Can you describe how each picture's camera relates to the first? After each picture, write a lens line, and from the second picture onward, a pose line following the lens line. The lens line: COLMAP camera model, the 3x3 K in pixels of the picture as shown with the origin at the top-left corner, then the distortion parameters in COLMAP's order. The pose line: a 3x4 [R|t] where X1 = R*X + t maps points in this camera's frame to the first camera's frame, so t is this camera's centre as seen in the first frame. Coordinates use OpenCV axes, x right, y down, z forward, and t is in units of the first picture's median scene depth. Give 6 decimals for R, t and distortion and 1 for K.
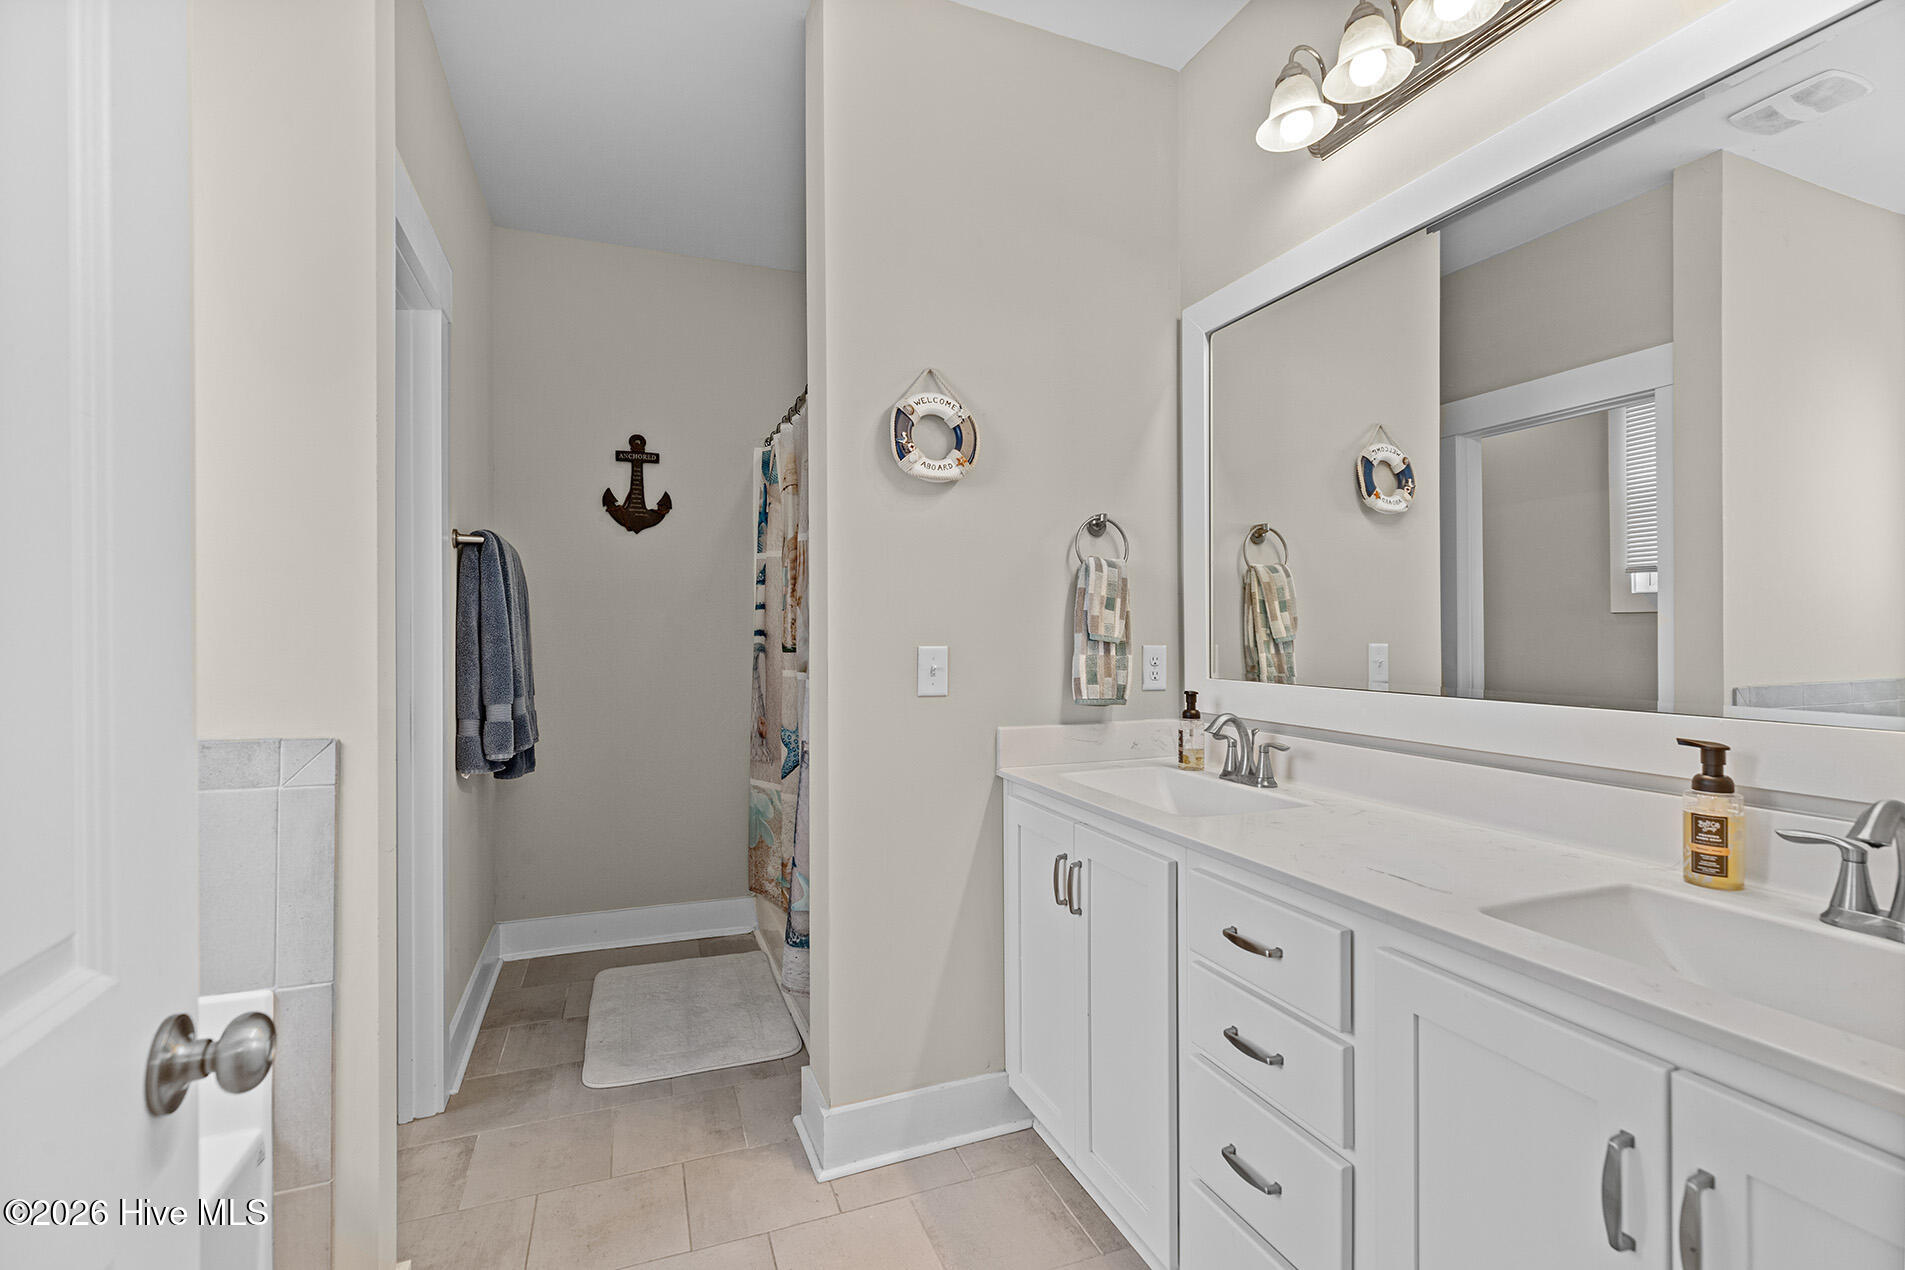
lens RADIAL K [[856.8, 0, 954.6], [0, 856.8, 637.7], [0, 0, 1]] dist [0.005487, -0.001014]
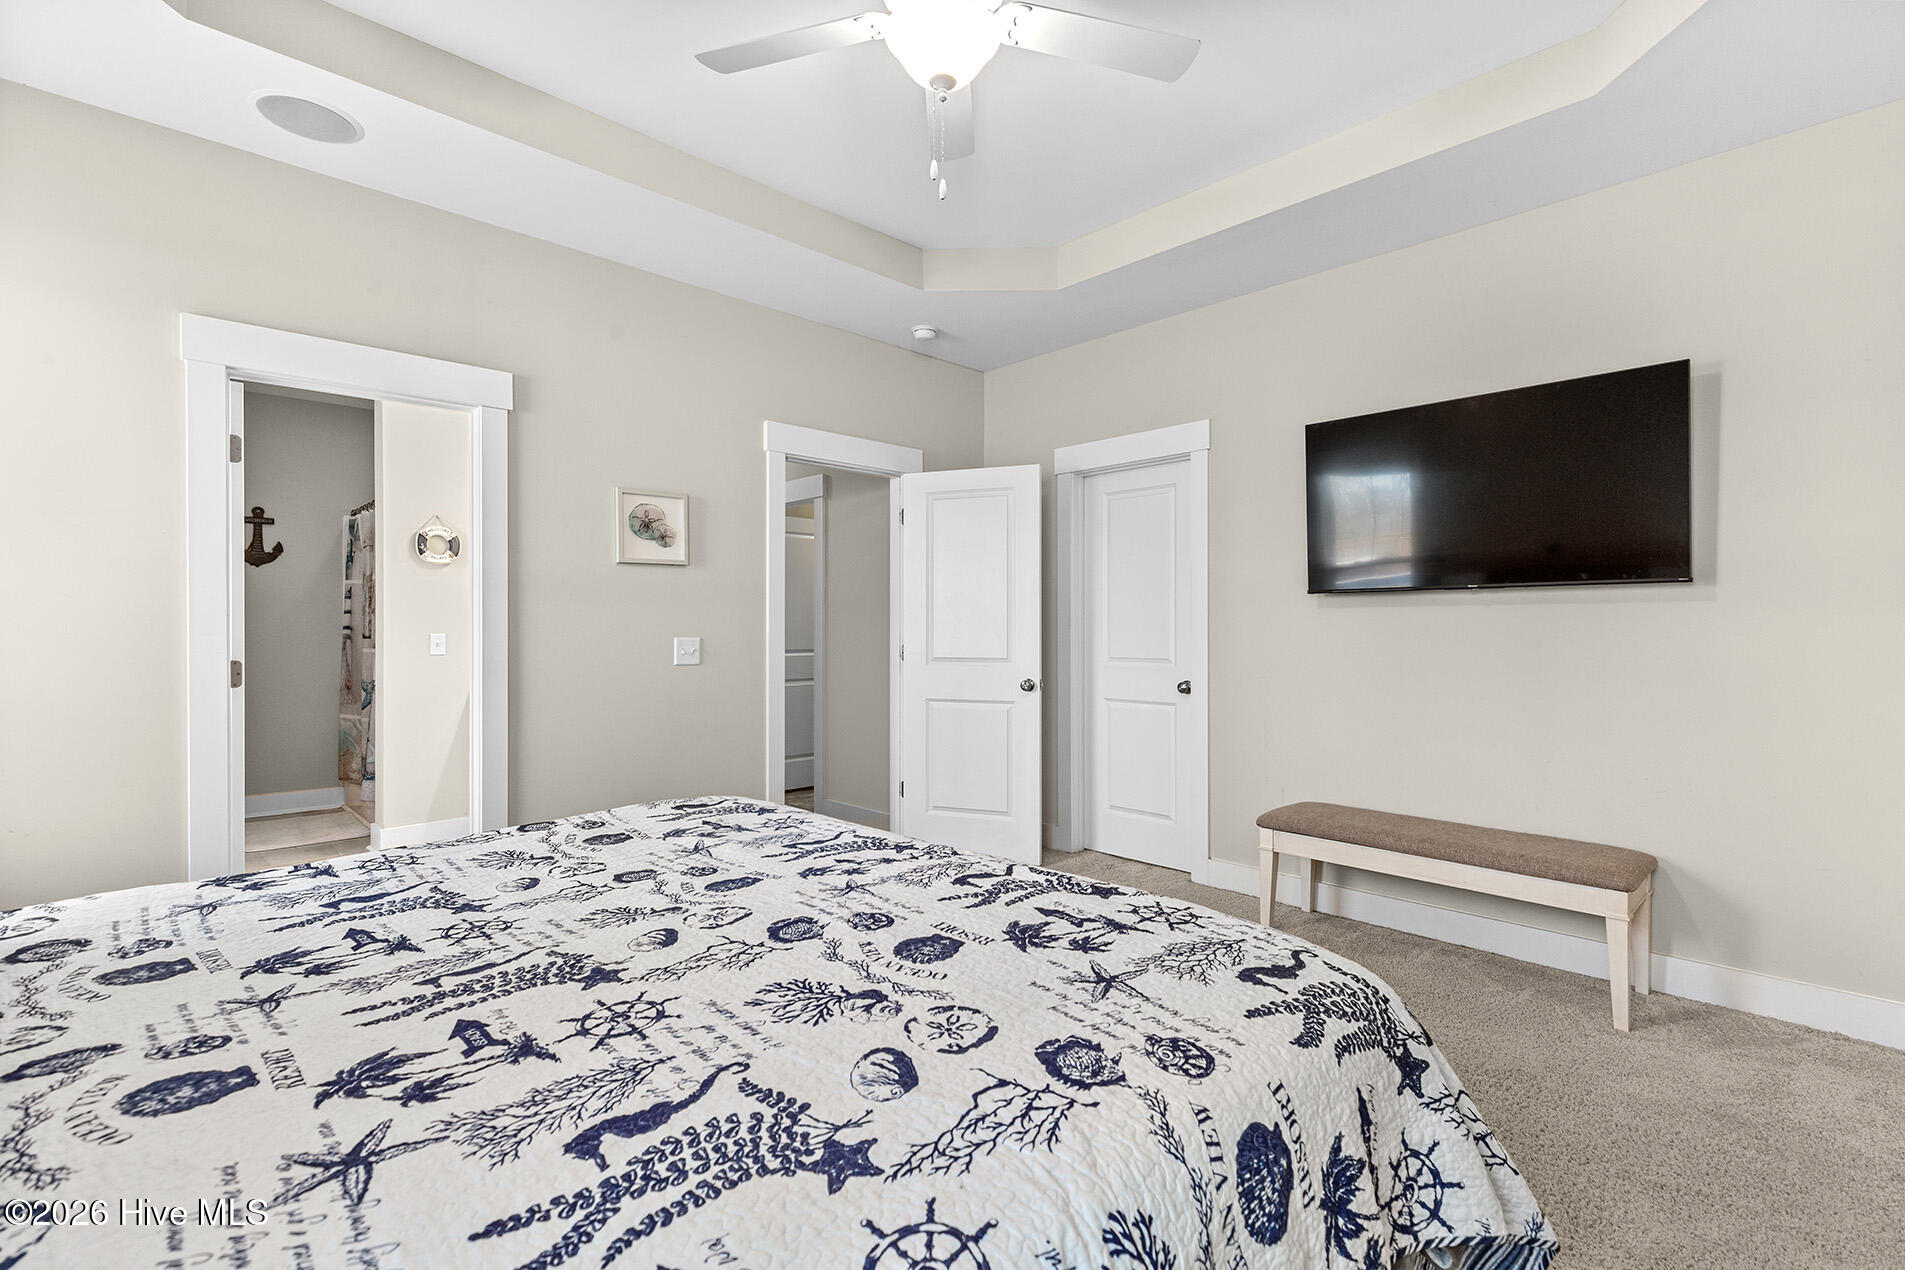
lens RADIAL K [[856.8, 0, 962.8], [0, 856.8, 629.6], [0, 0, 1]] dist [0.005487, -0.001014]
pose [[0.920175, 0.003995, 0.391487, 0.241970], [-0.003401, 0.999992, -0.002212, -0.001936], [-0.391492, 0.000704, 0.920181, -1.101483]]
